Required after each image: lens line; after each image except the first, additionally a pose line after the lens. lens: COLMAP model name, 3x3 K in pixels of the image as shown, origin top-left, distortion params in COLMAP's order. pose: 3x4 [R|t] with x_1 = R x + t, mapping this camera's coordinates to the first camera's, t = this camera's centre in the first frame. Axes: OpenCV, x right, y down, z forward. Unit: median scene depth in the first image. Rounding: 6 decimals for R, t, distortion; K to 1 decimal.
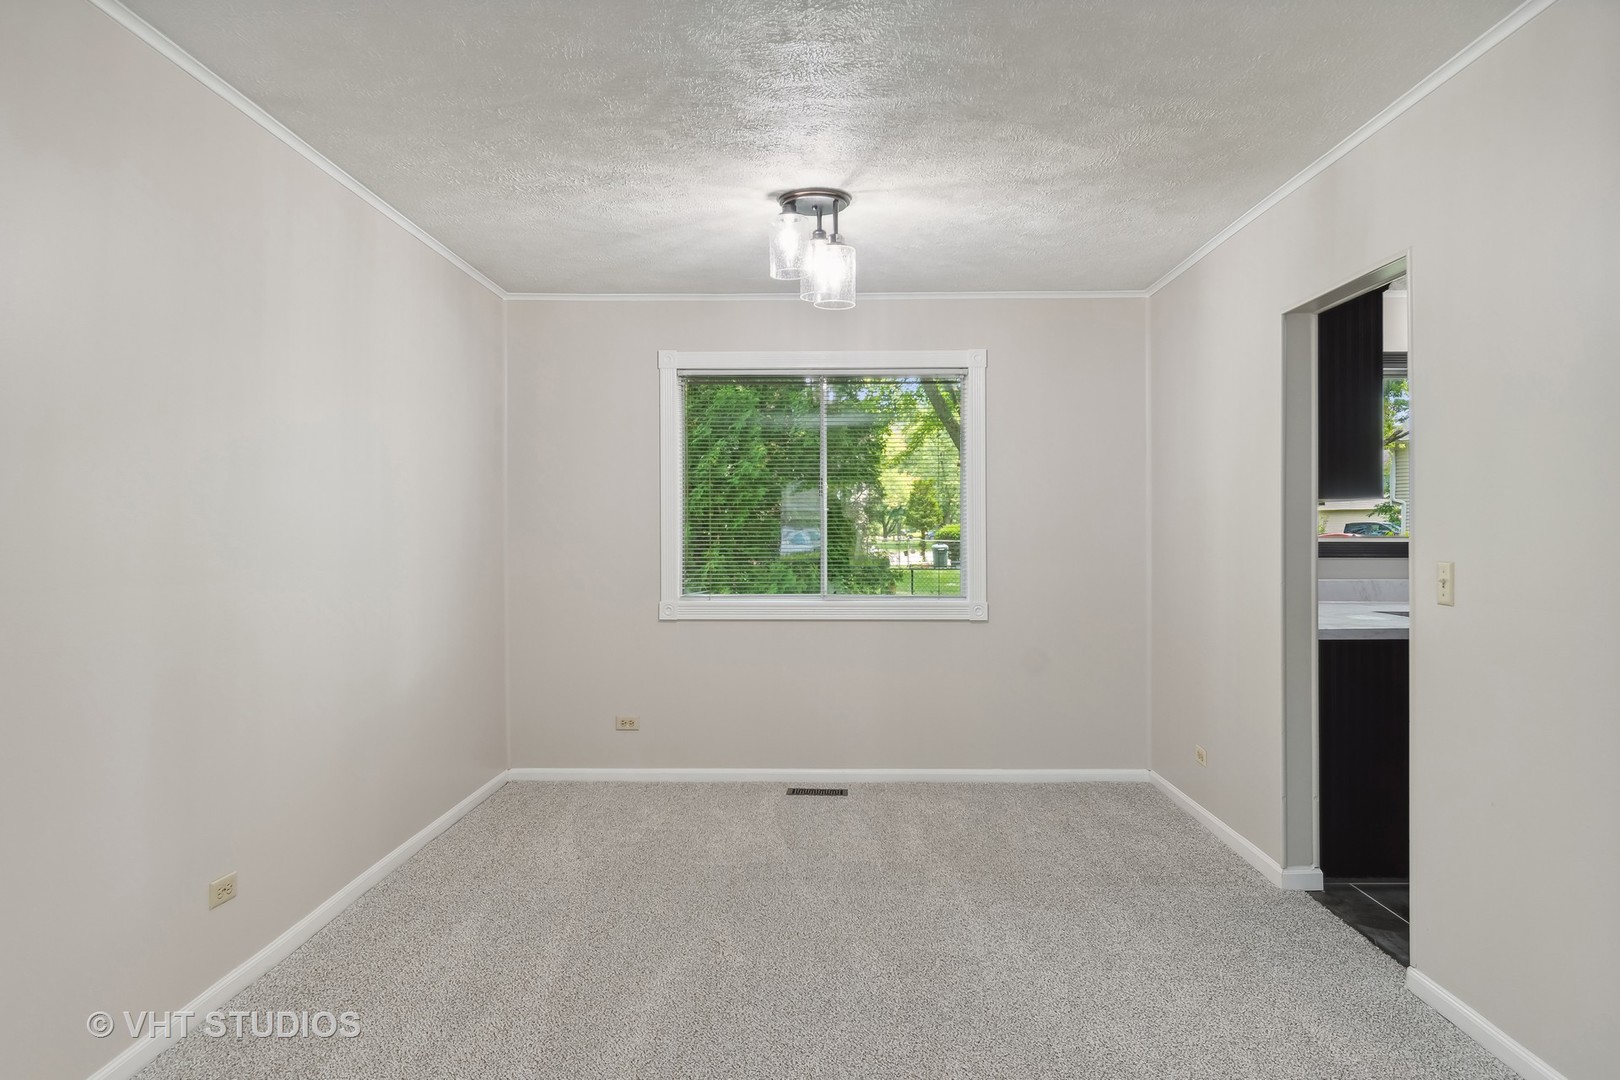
lens RADIAL K [[1014.7, 0, 806.1], [0, 1014.7, 538.0], [0, 0, 1]] dist [-0.000272, -0.004650]
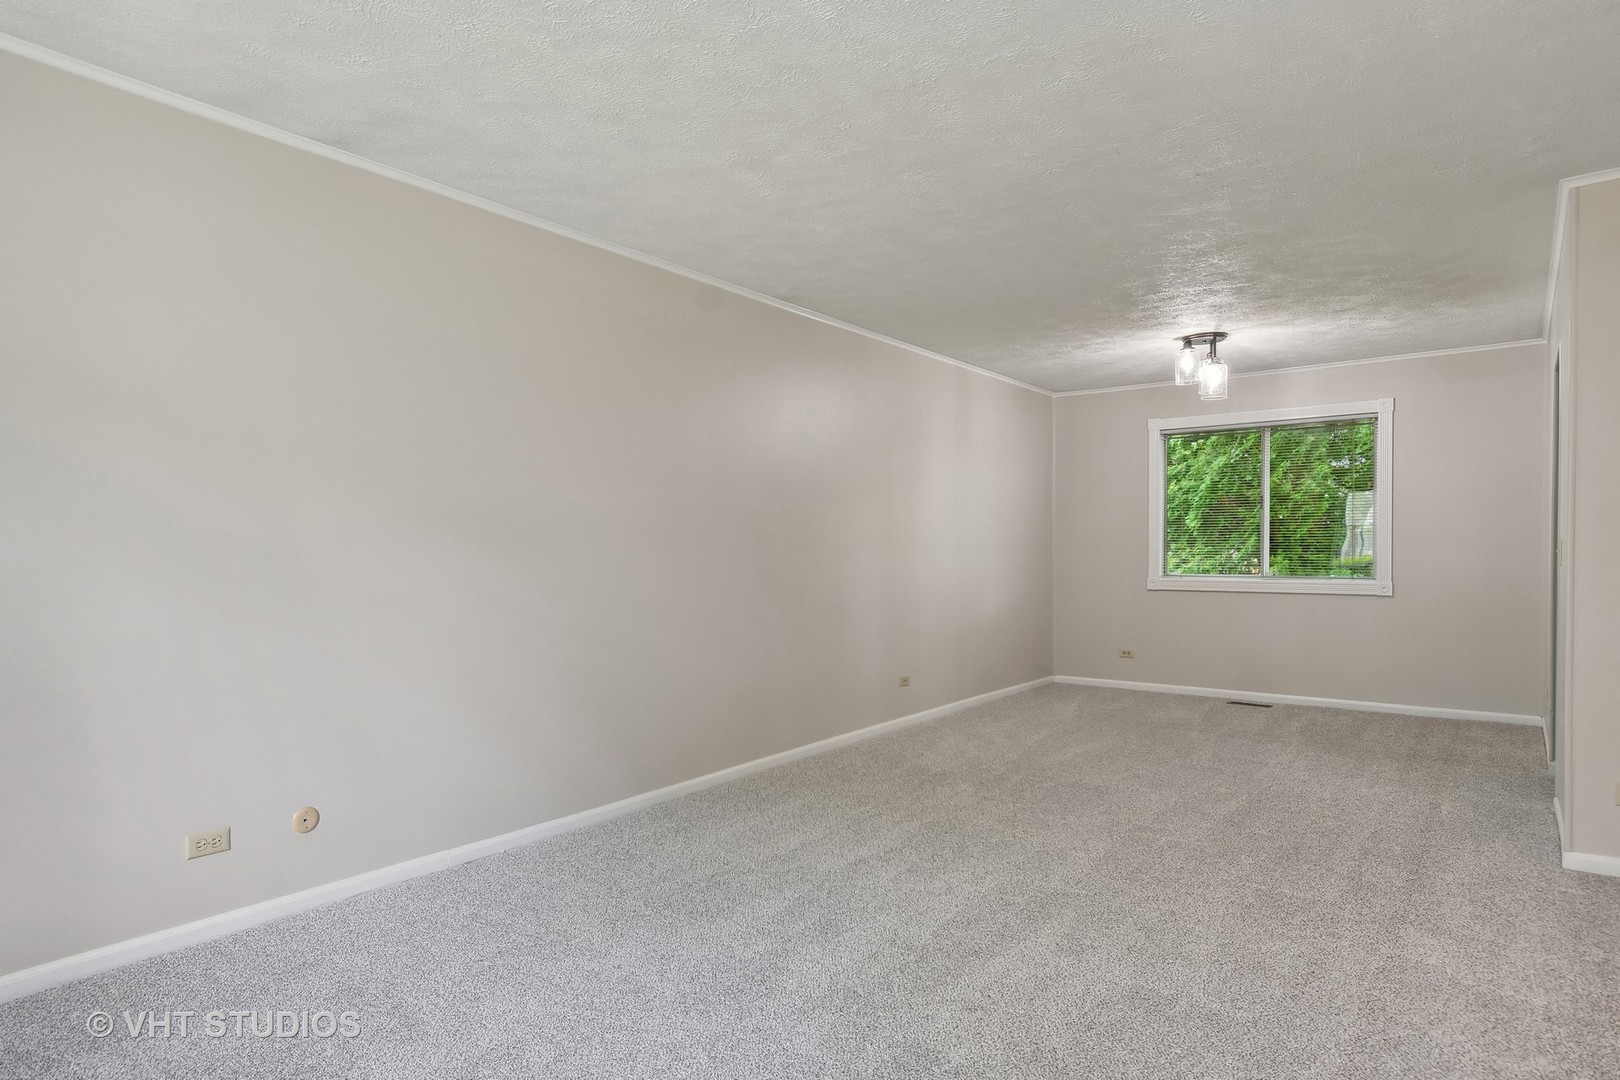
lens RADIAL K [[915.7, 0, 819.7], [0, 915.7, 553.8], [0, 0, 1]] dist [0.004383, 0.000662]
pose [[0.809215, 0.002309, -0.587508, 0.377816], [-0.001909, 0.999997, 0.001301, 0.032253], [0.587509, 0.000068, 0.809217, -0.615388]]
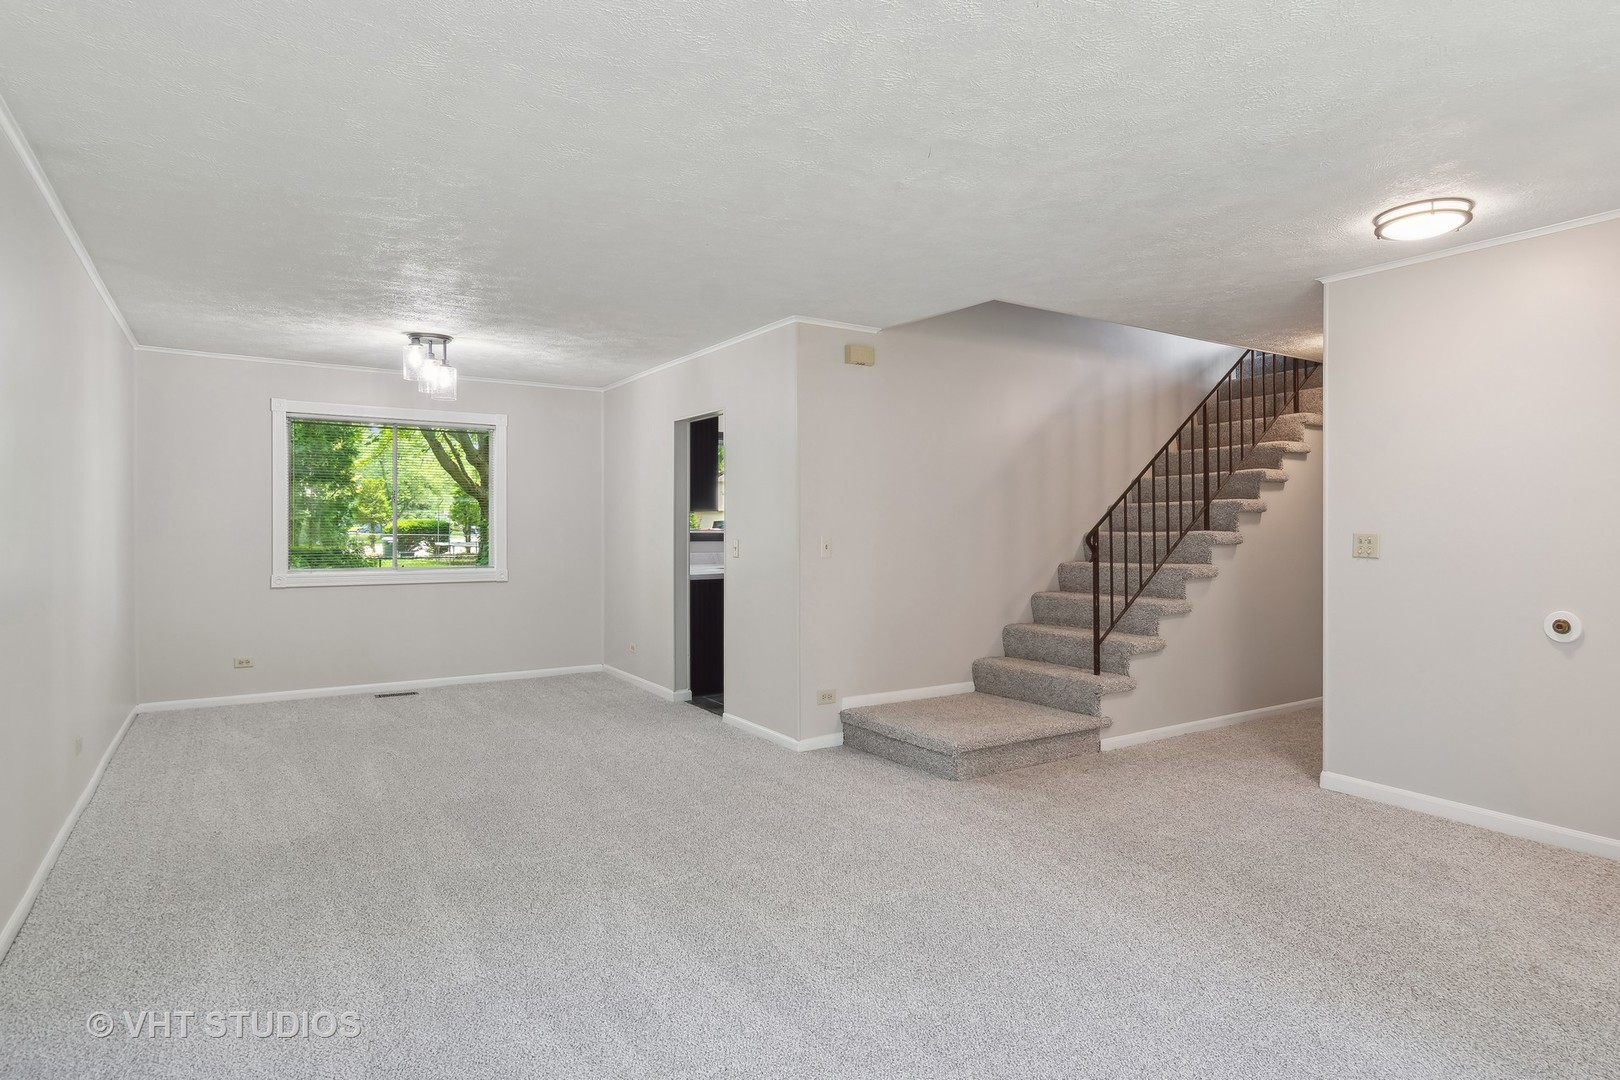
lens RADIAL K [[872.0, 0, 805.8], [0, 872.0, 522.5], [0, 0, 1]] dist [0.013975, -0.002293]
pose [[0.829230, 0.006827, 0.558867, -0.281225], [-0.000553, 0.999935, -0.011395, 0.003702], [-0.558908, 0.009140, 0.829179, -0.582993]]
